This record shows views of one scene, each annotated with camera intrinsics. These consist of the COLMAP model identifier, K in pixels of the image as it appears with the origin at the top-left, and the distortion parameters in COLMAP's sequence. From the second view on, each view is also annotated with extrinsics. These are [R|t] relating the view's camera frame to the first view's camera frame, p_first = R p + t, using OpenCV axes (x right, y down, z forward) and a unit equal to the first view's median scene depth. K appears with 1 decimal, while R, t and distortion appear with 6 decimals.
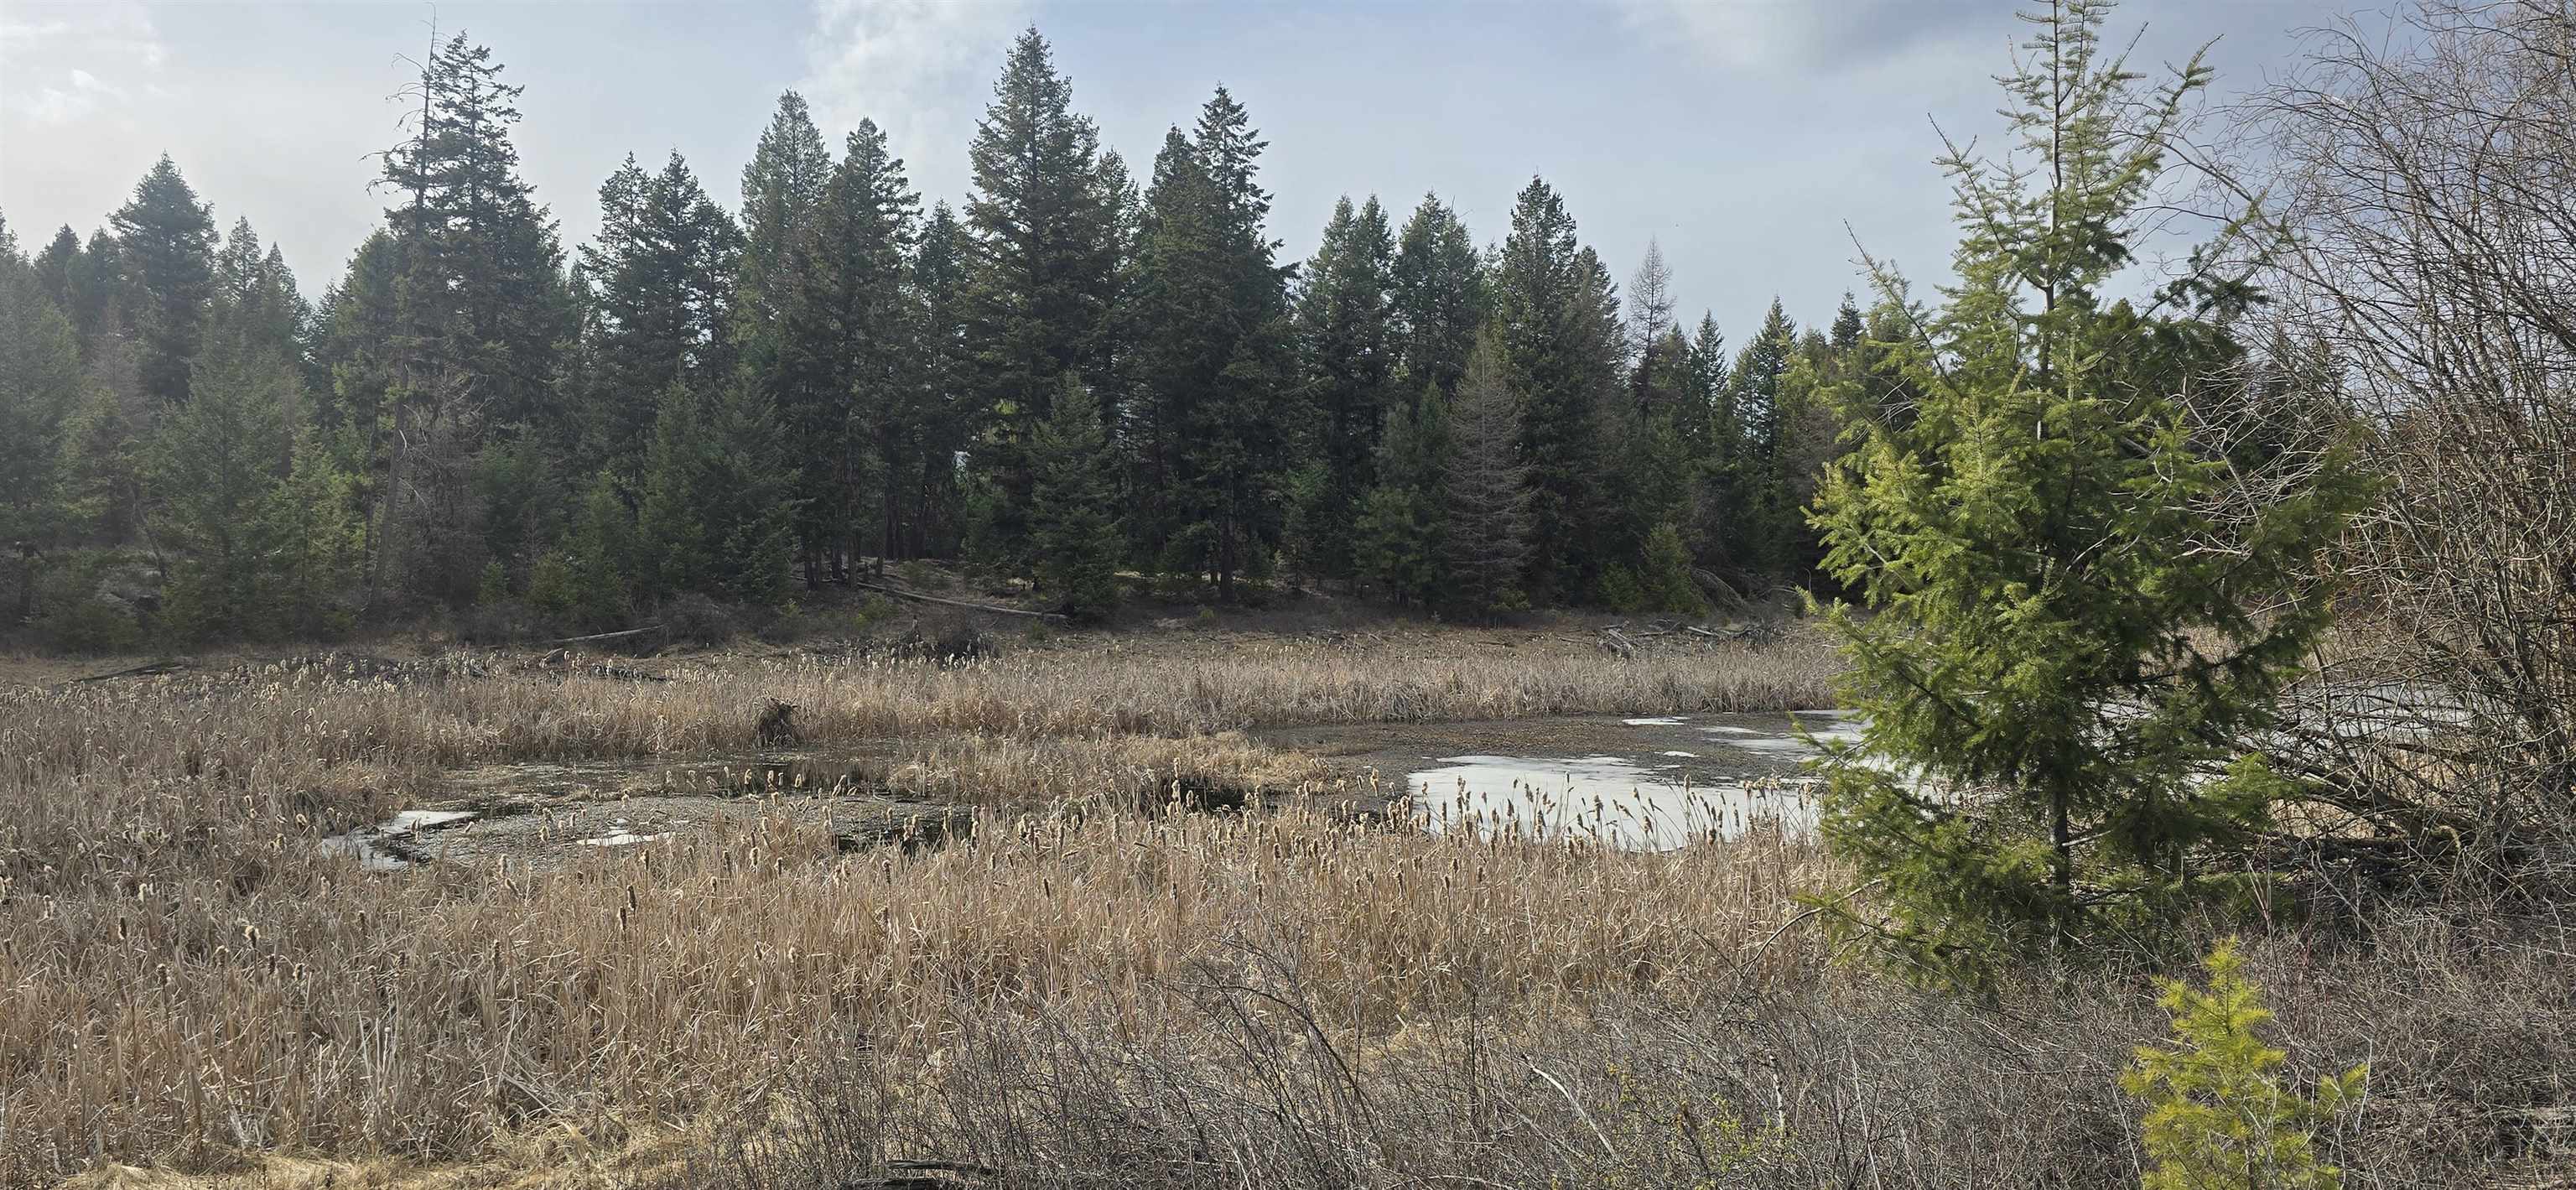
lens RADIAL K [[1710.9, 0, 1295.1], [0, 1710.9, 628.5], [0, 0, 1]] dist [0.089957, -0.084637]
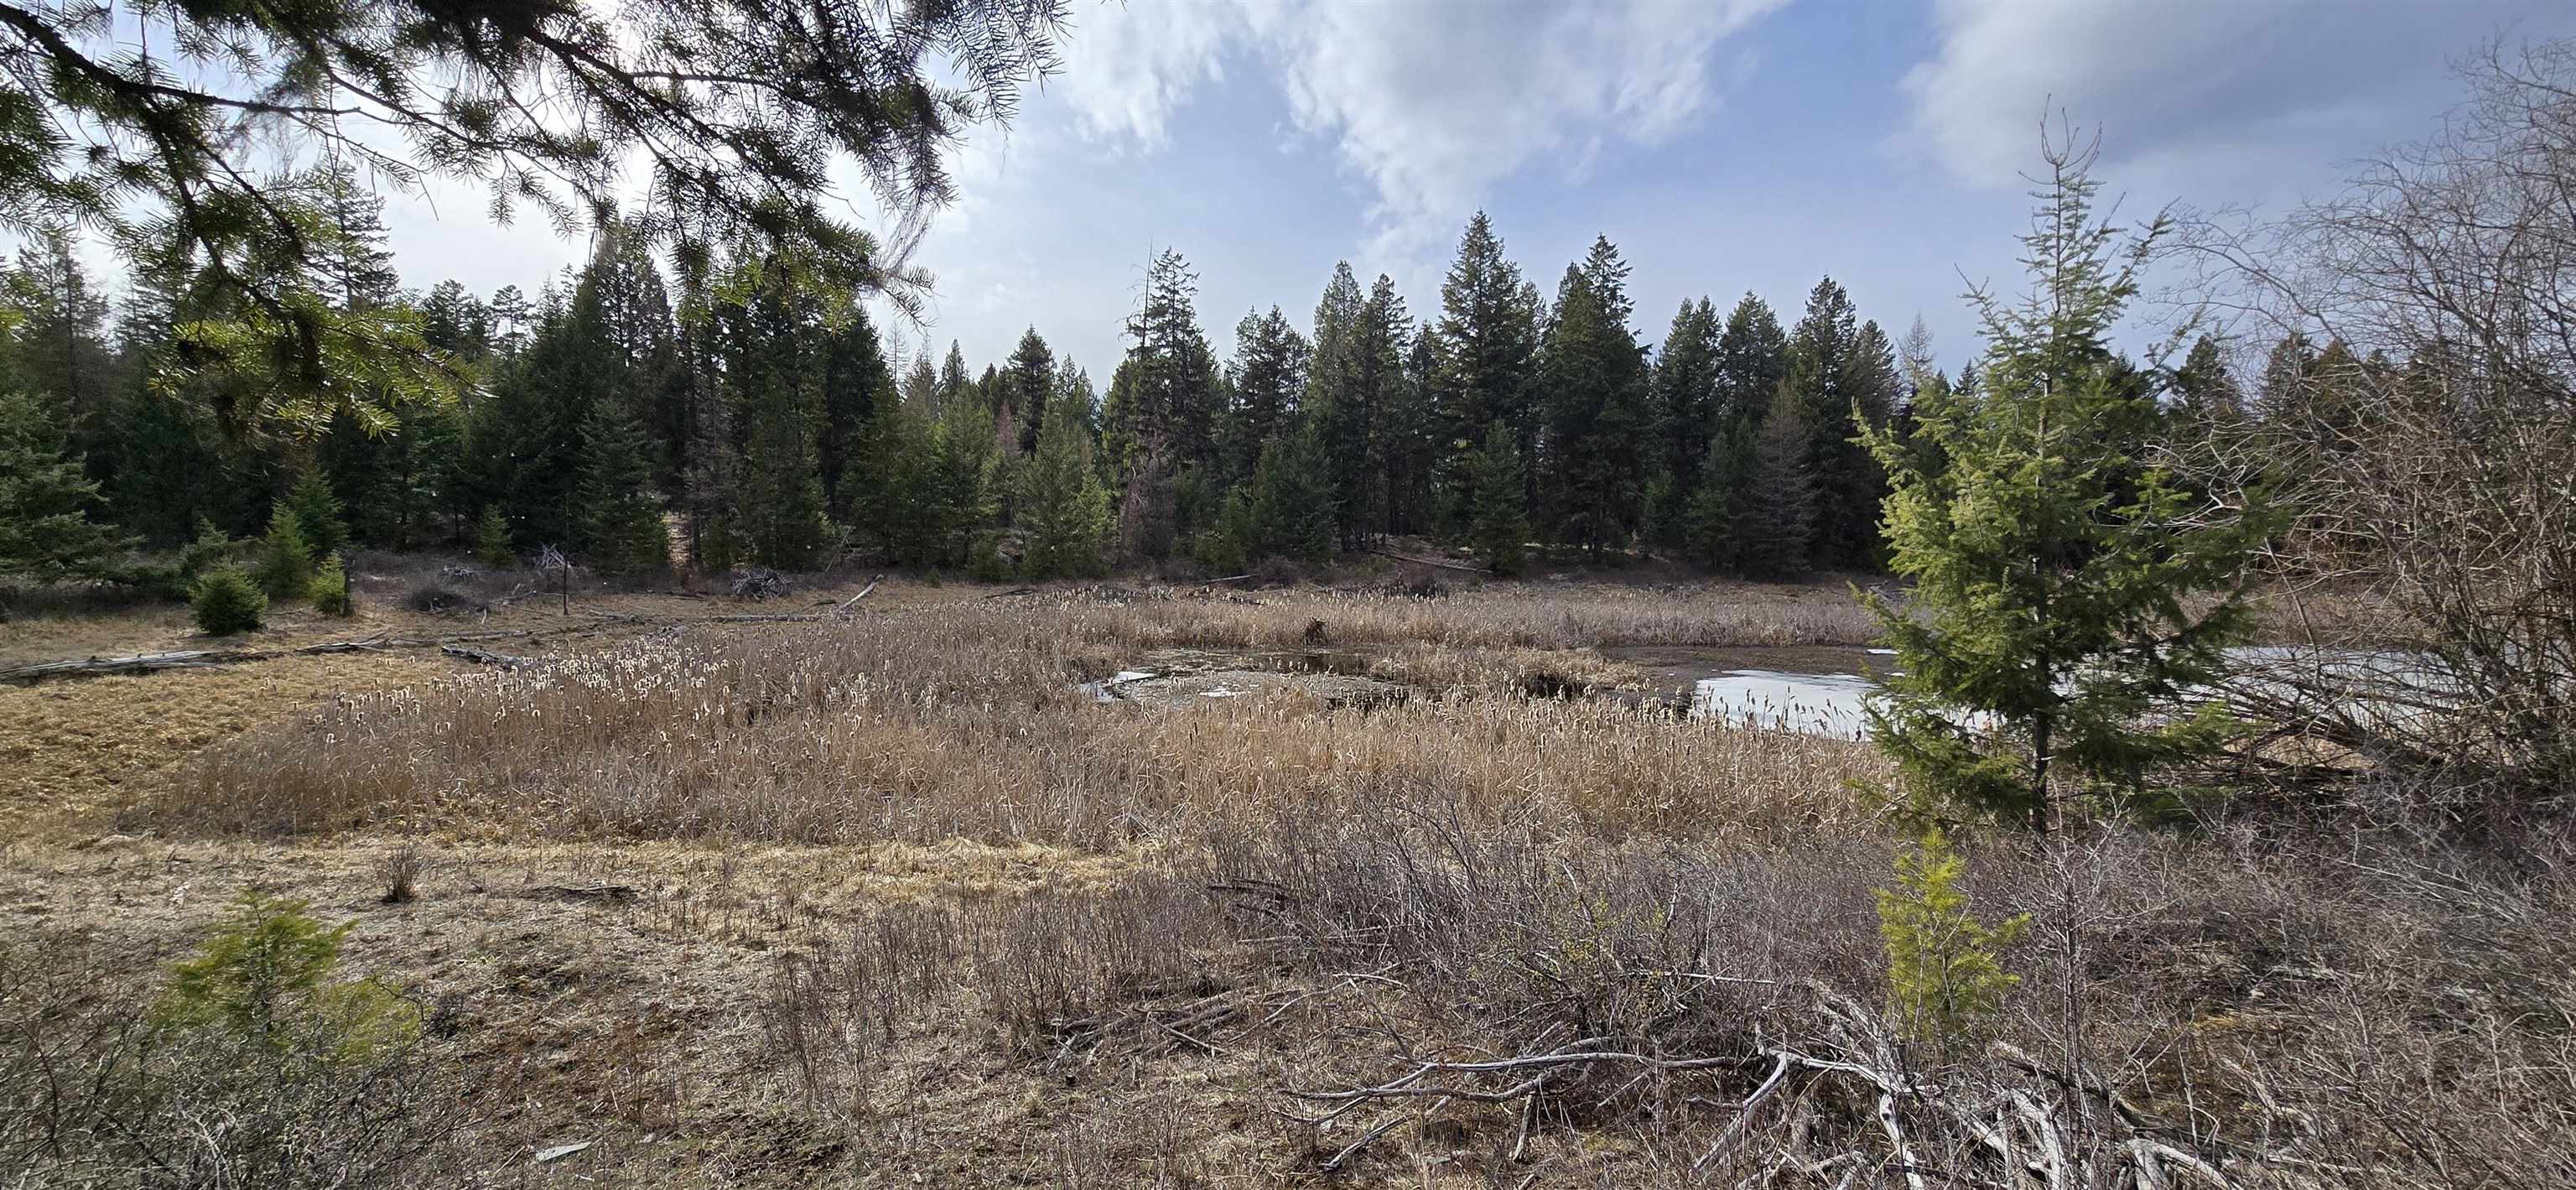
lens RADIAL K [[1051.4, 0, 1278.4], [0, 1051.4, 601.7], [0, 0, 1]] dist [-0.001385, -0.000622]
pose [[0.940441, 0.025999, -0.338961, 0.013765], [-0.017655, 0.999461, 0.027676, -0.002289], [0.339498, -0.020043, 0.940393, -0.006212]]
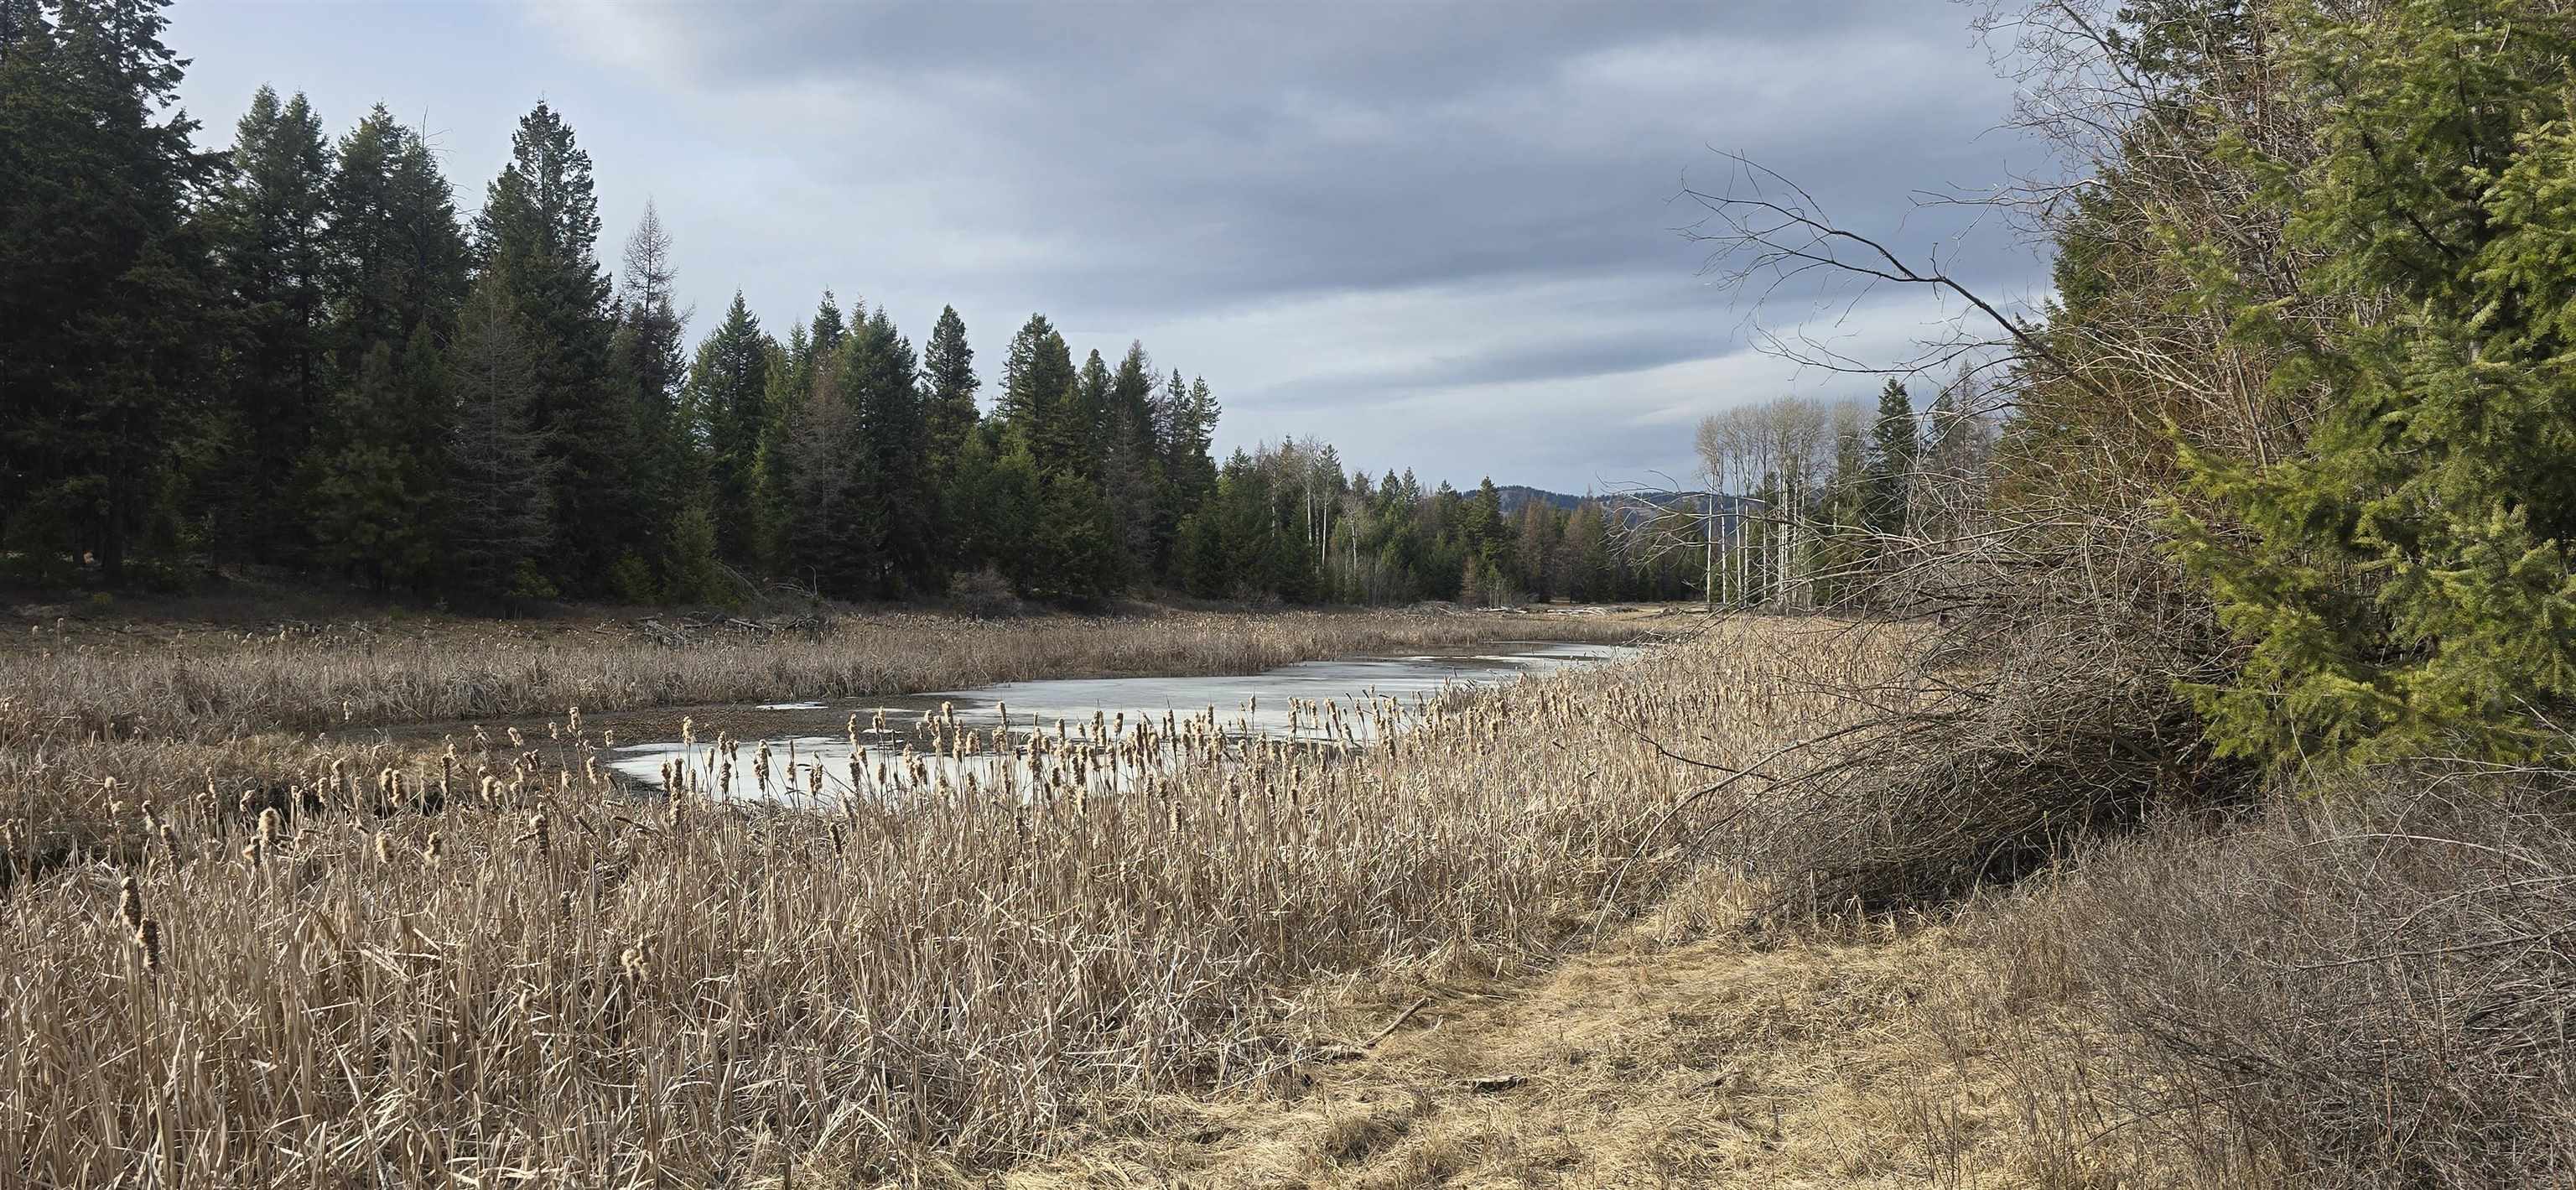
lens RADIAL K [[1710.9, 0, 1295.1], [0, 1710.9, 628.5], [0, 0, 1]] dist [0.089957, -0.084637]
pose [[0.810127, -0.003804, 0.586242, -0.079596], [0.010349, 0.999916, -0.007813, 0.016614], [-0.586163, 0.012397, 0.810099, 0.078163]]
